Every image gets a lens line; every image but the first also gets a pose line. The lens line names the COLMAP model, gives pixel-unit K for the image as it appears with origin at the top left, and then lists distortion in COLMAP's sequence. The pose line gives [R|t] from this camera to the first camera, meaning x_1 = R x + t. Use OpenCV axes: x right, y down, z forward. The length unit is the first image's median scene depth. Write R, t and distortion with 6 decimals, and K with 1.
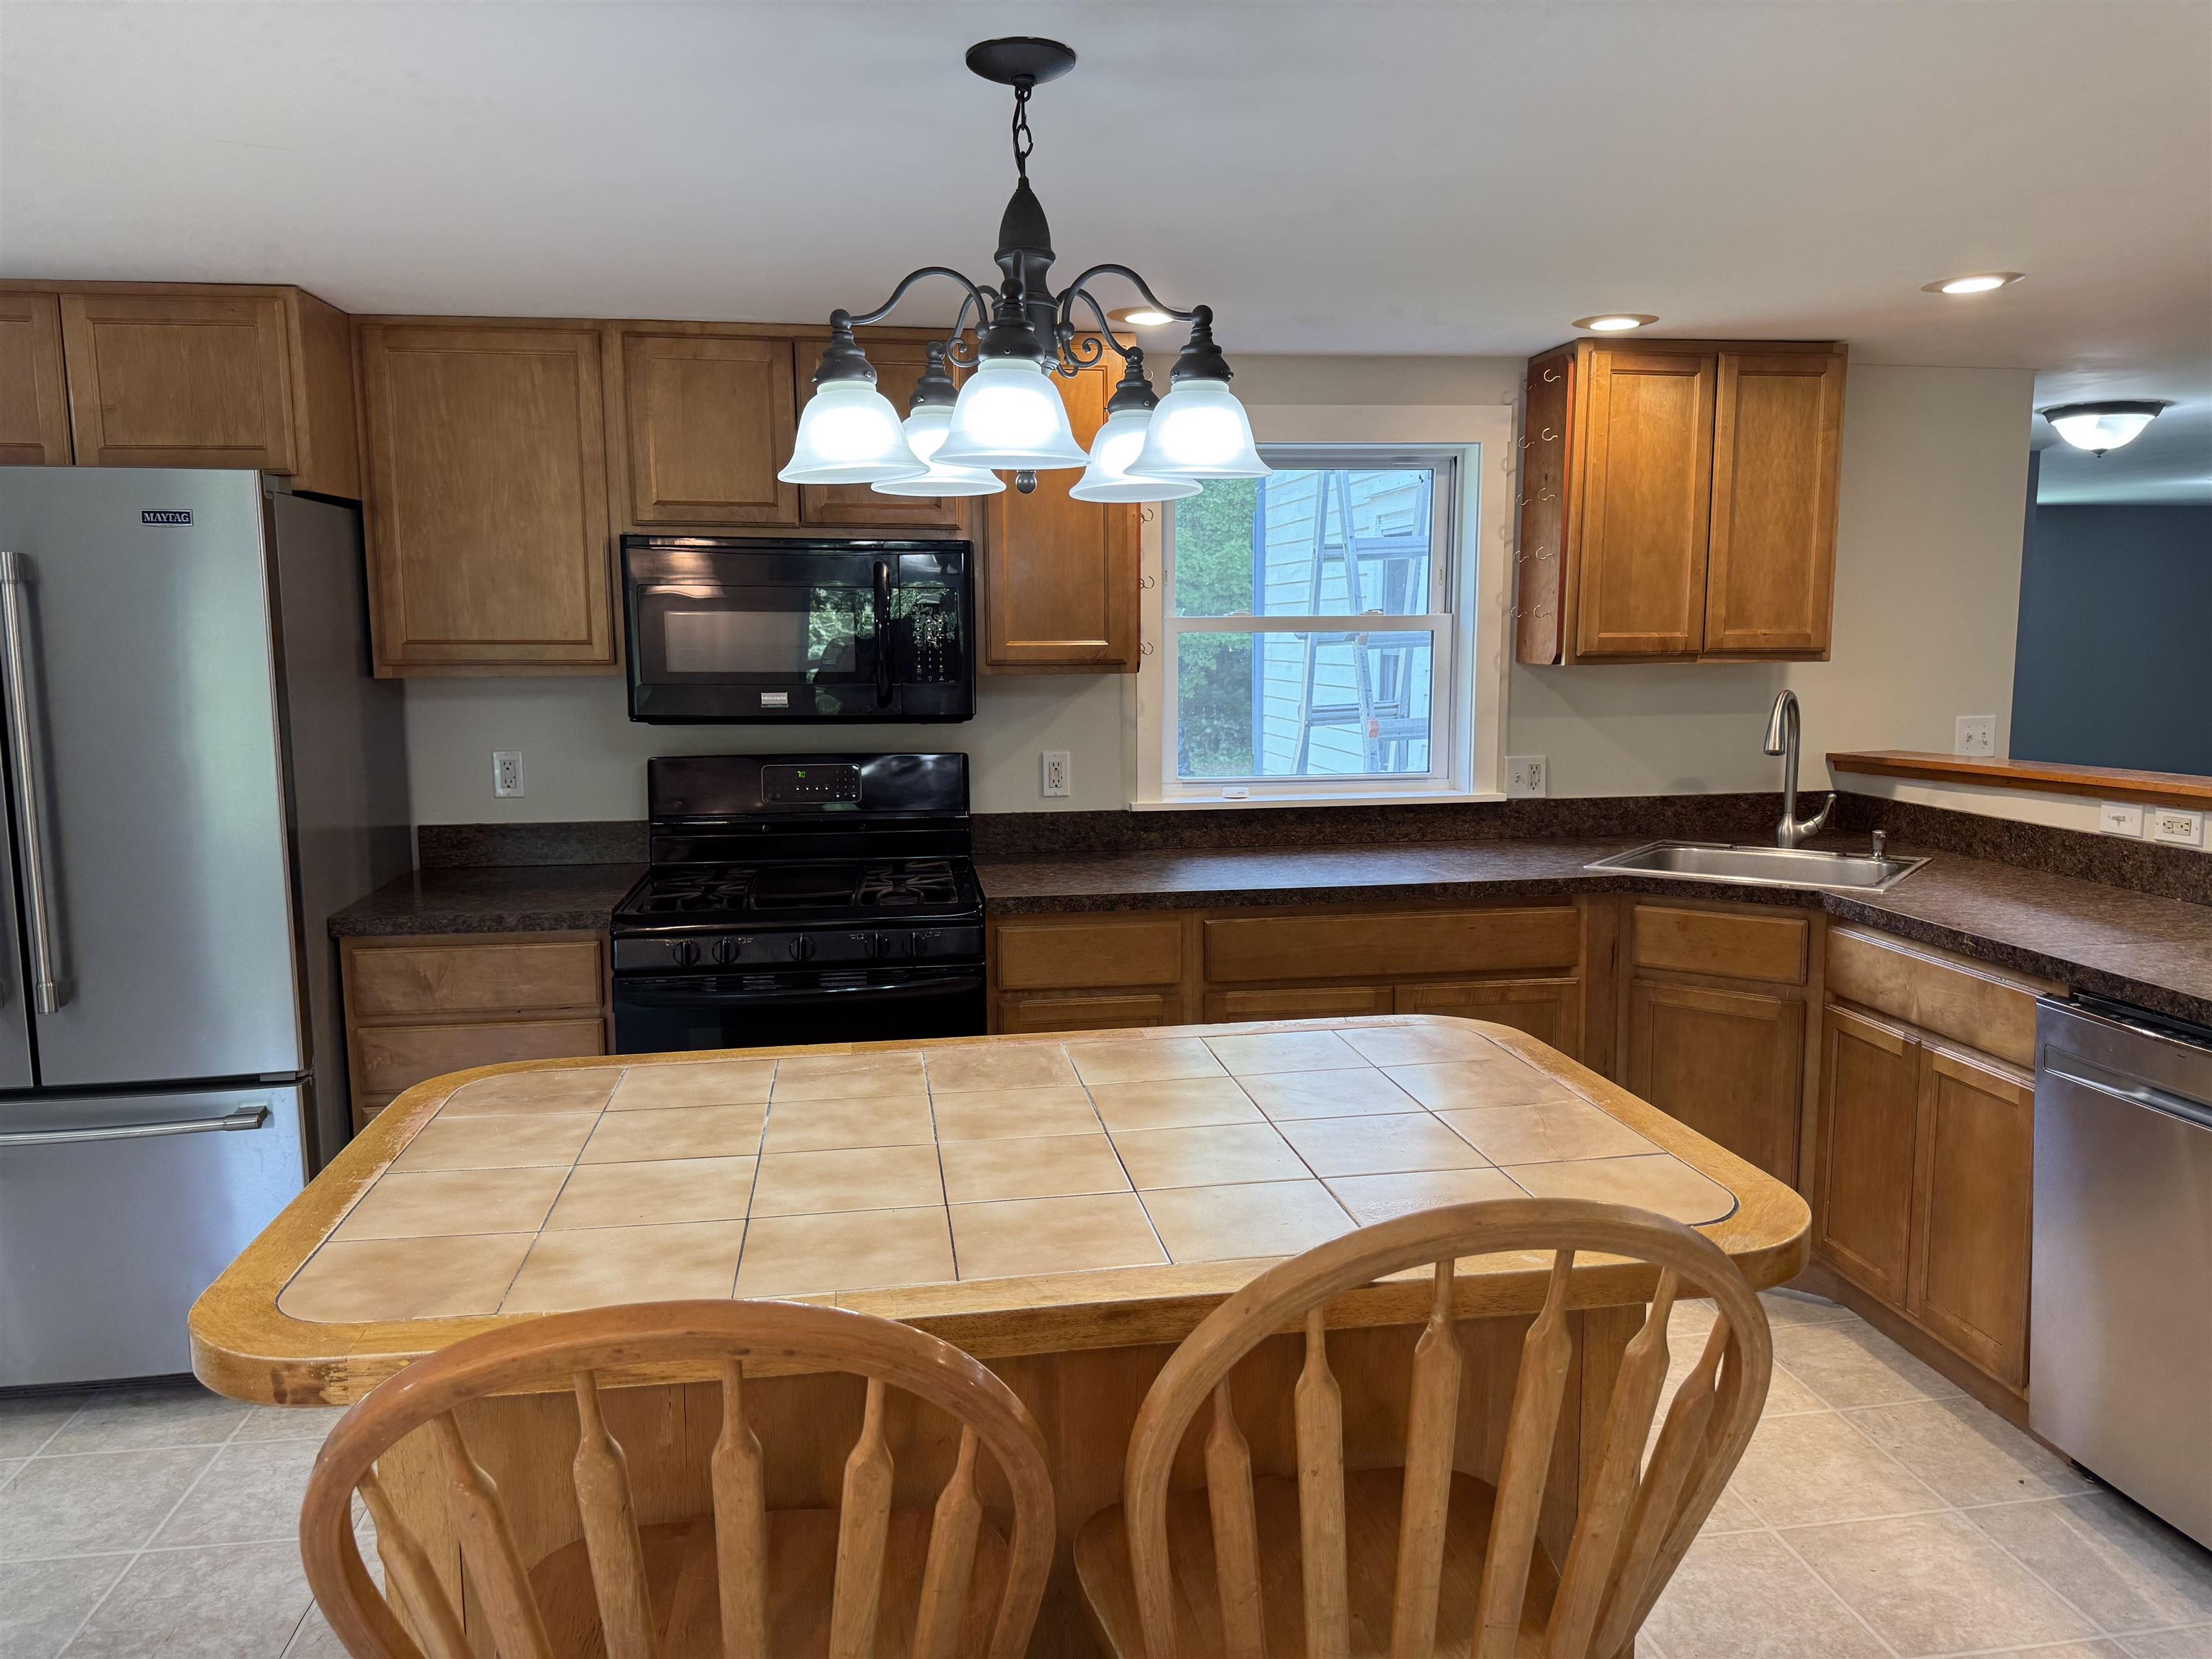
lens RADIAL K [[1579.5, 0, 1098.2], [0, 1579.5, 831.6], [0, 0, 1]] dist [0.003665, -0.000729]
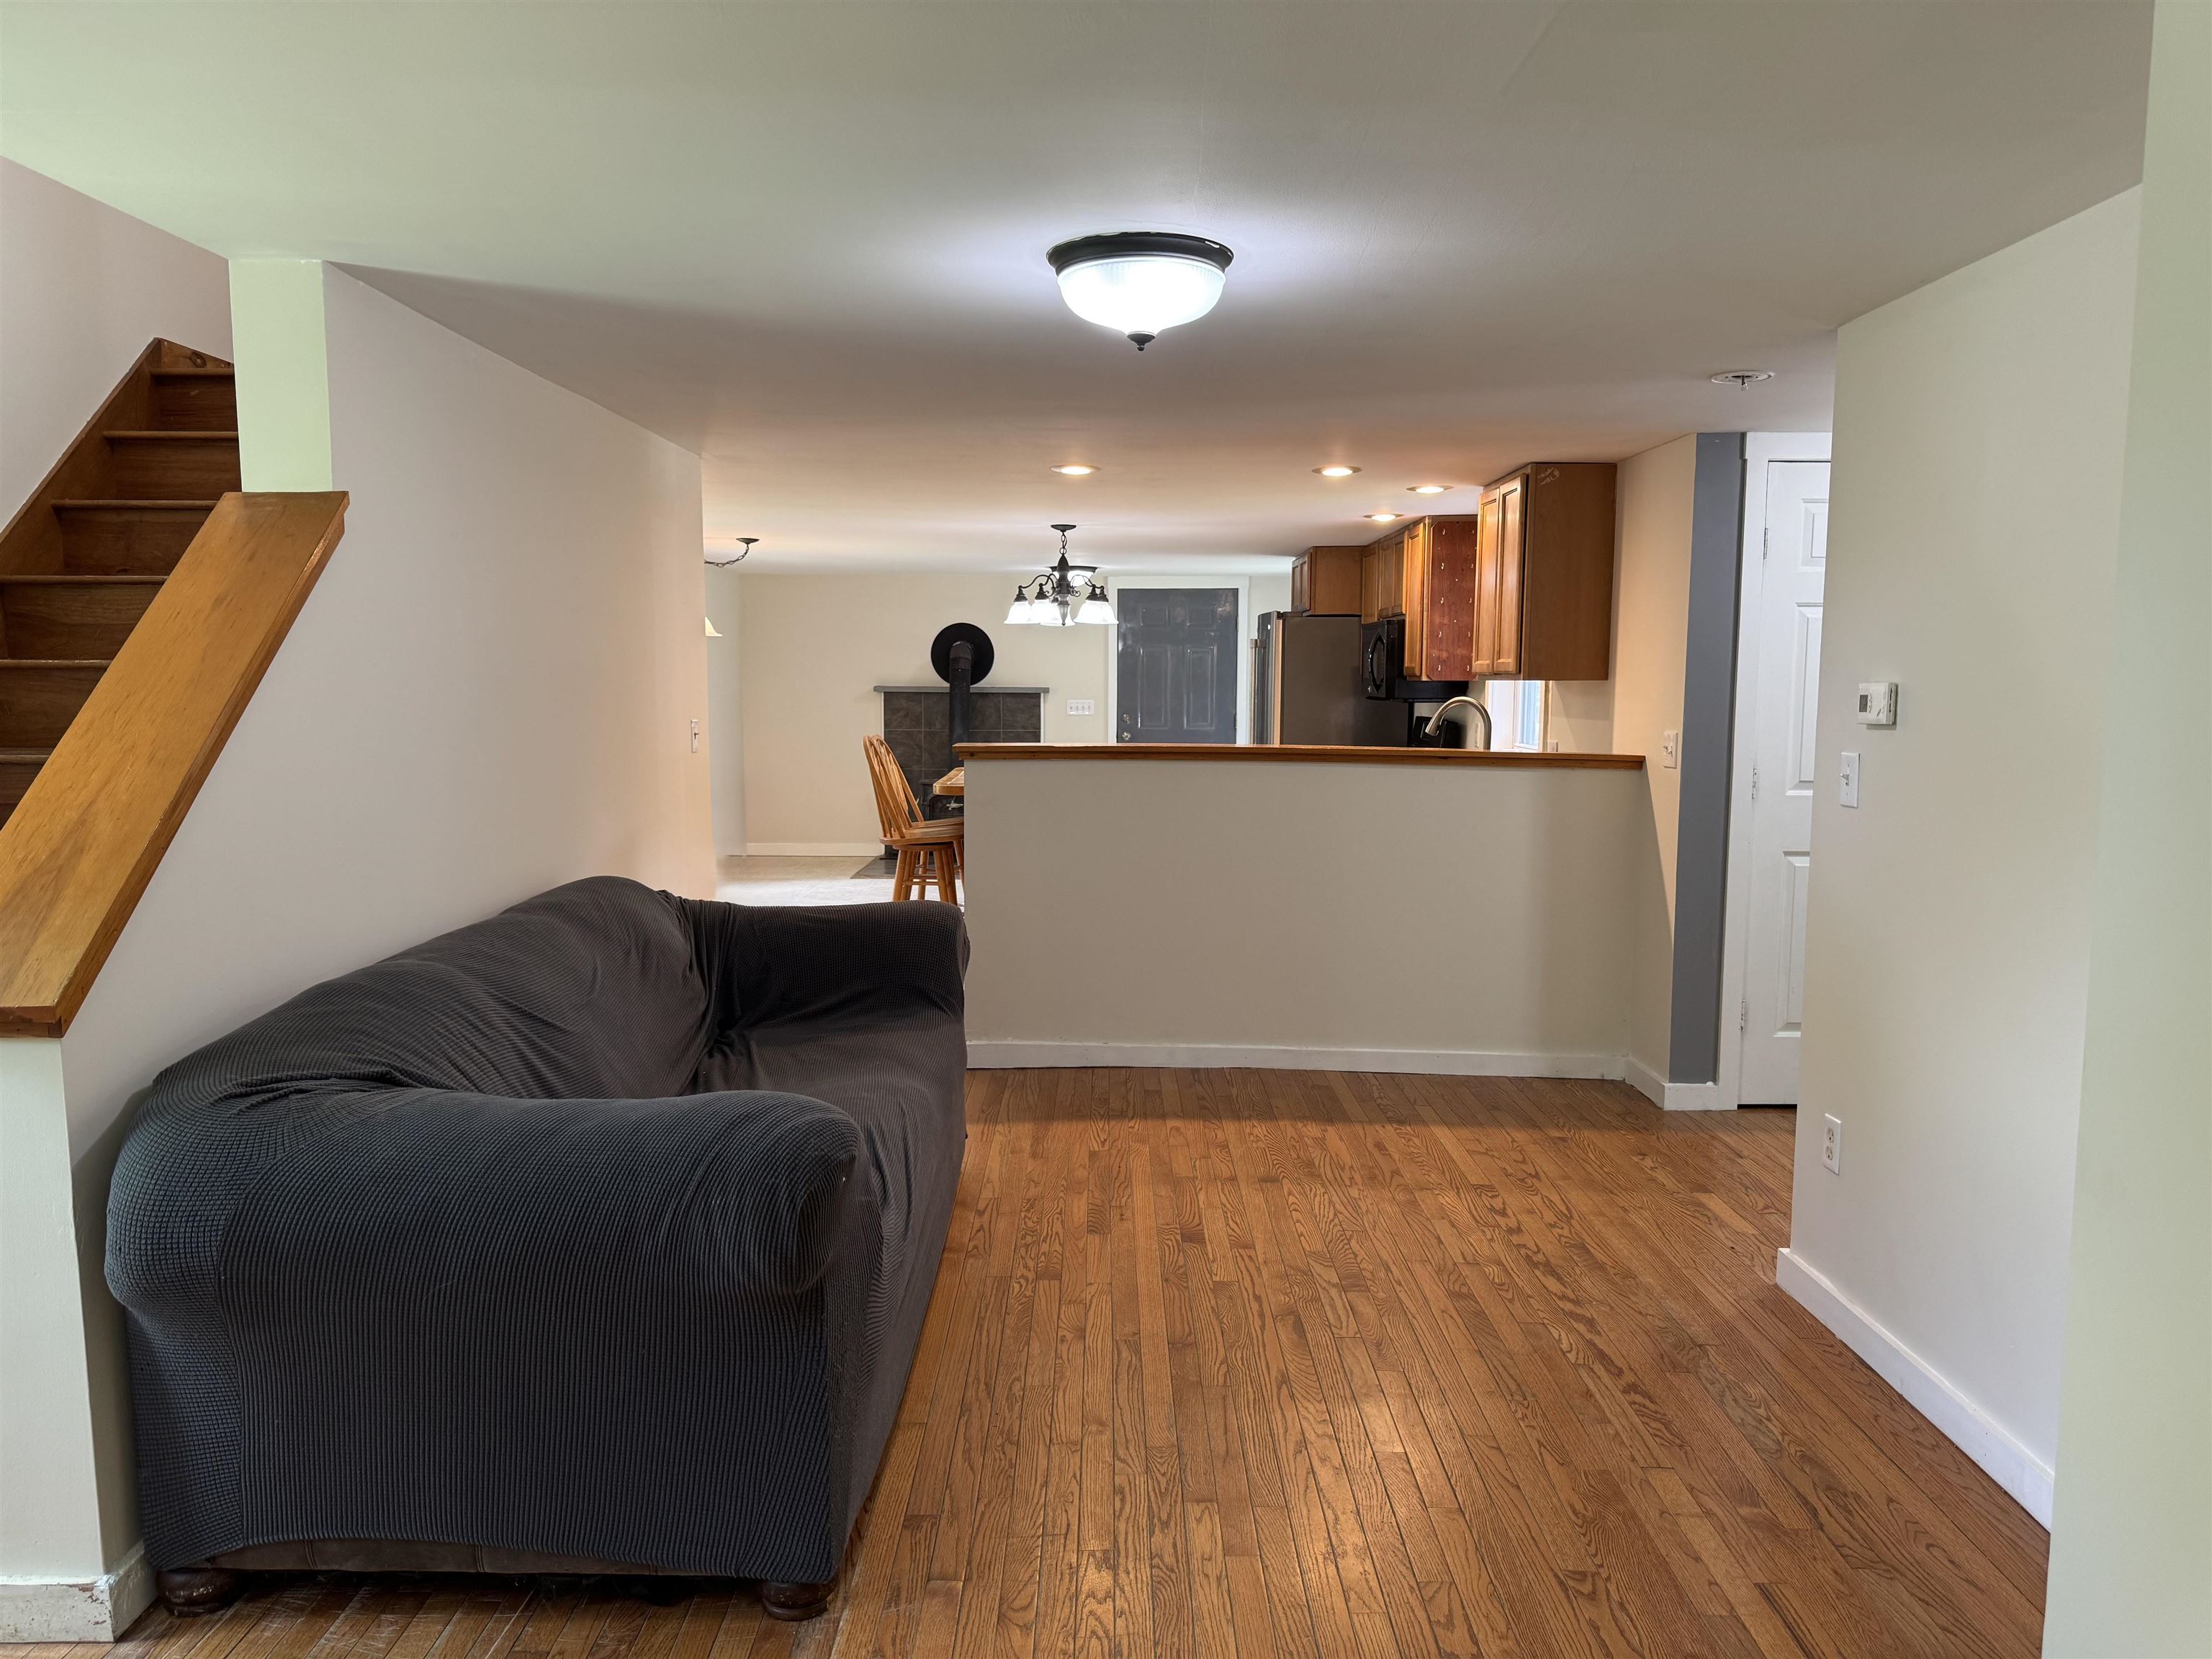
lens RADIAL K [[1563.4, 0, 1113.5], [0, 1563.4, 831.4], [0, 0, 1]] dist [0.025794, -0.029068]
pose [[-0.131841, 0.106181, -0.985568, 2.538816], [-0.131165, 0.983636, 0.123519, -0.130243], [0.982555, 0.145556, -0.115756, 1.048141]]
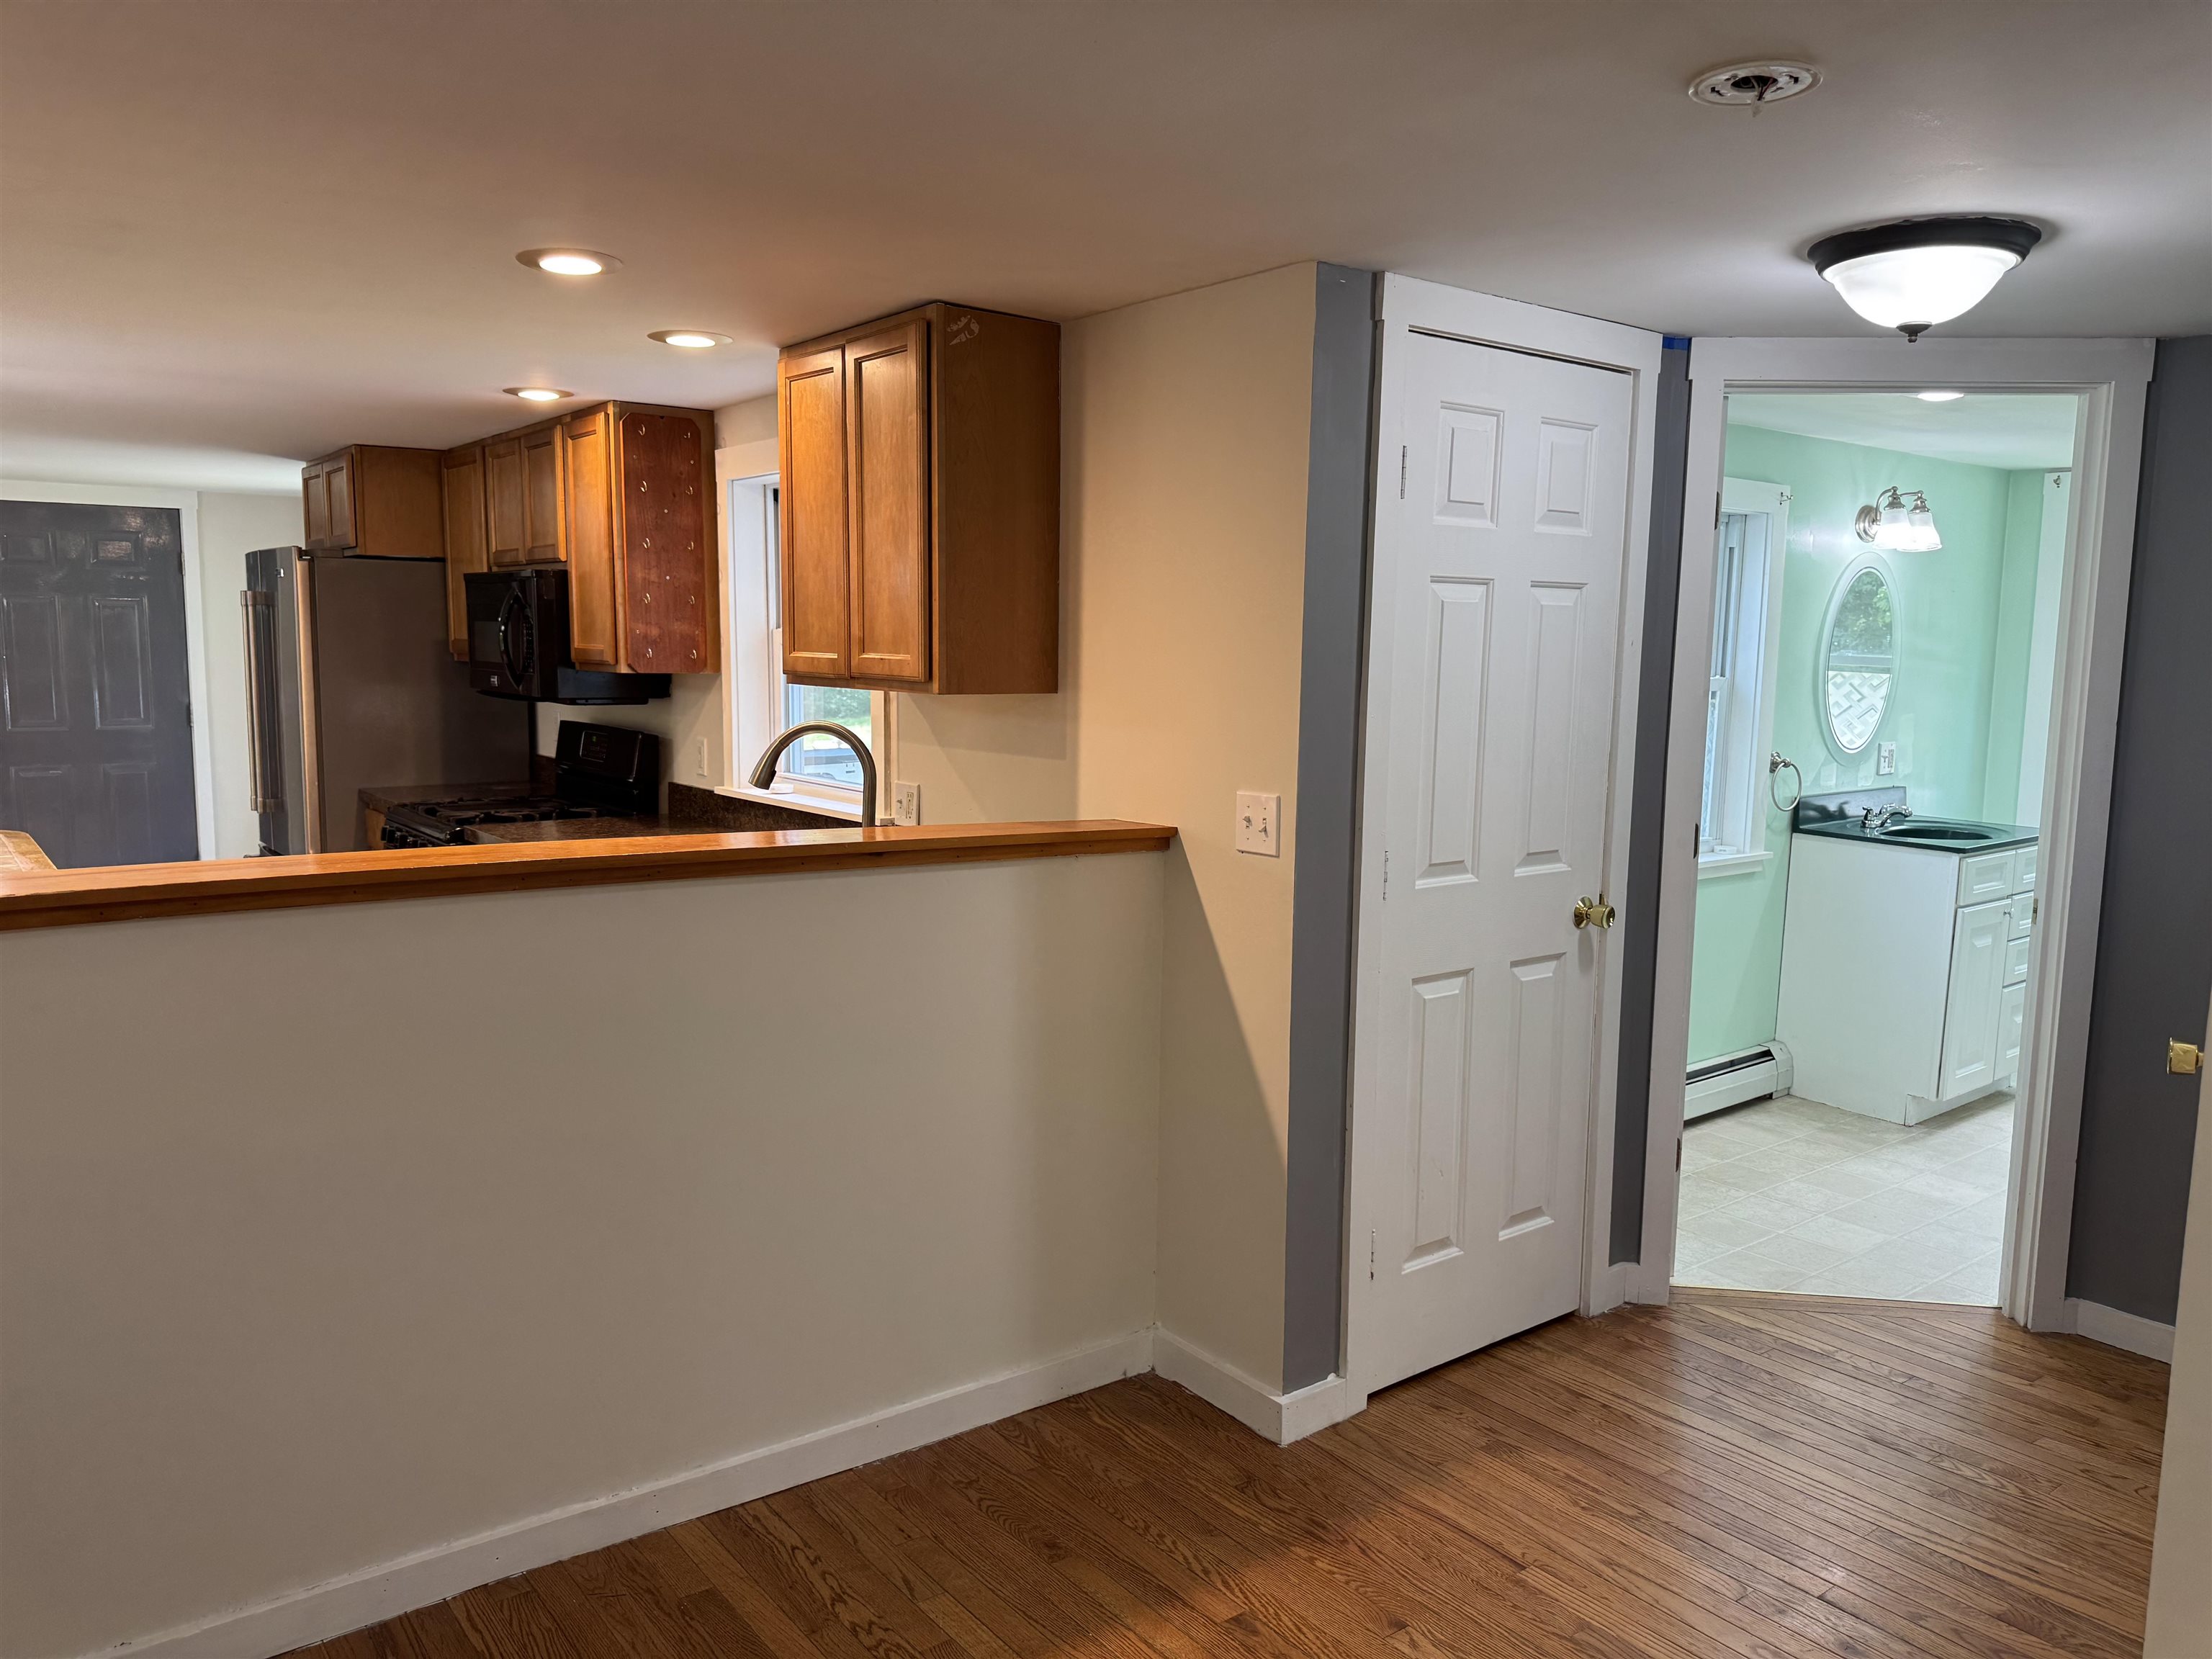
lens RADIAL K [[1568.0, 0, 1106.0], [0, 1568.0, 829.5], [0, 0, 1]] dist [0.137179, -0.257500]
pose [[0.491083, 0.118821, -0.862971, 1.589839], [-0.133926, 0.989174, 0.059985, -0.128580], [0.860756, 0.086117, 0.501680, 0.855978]]
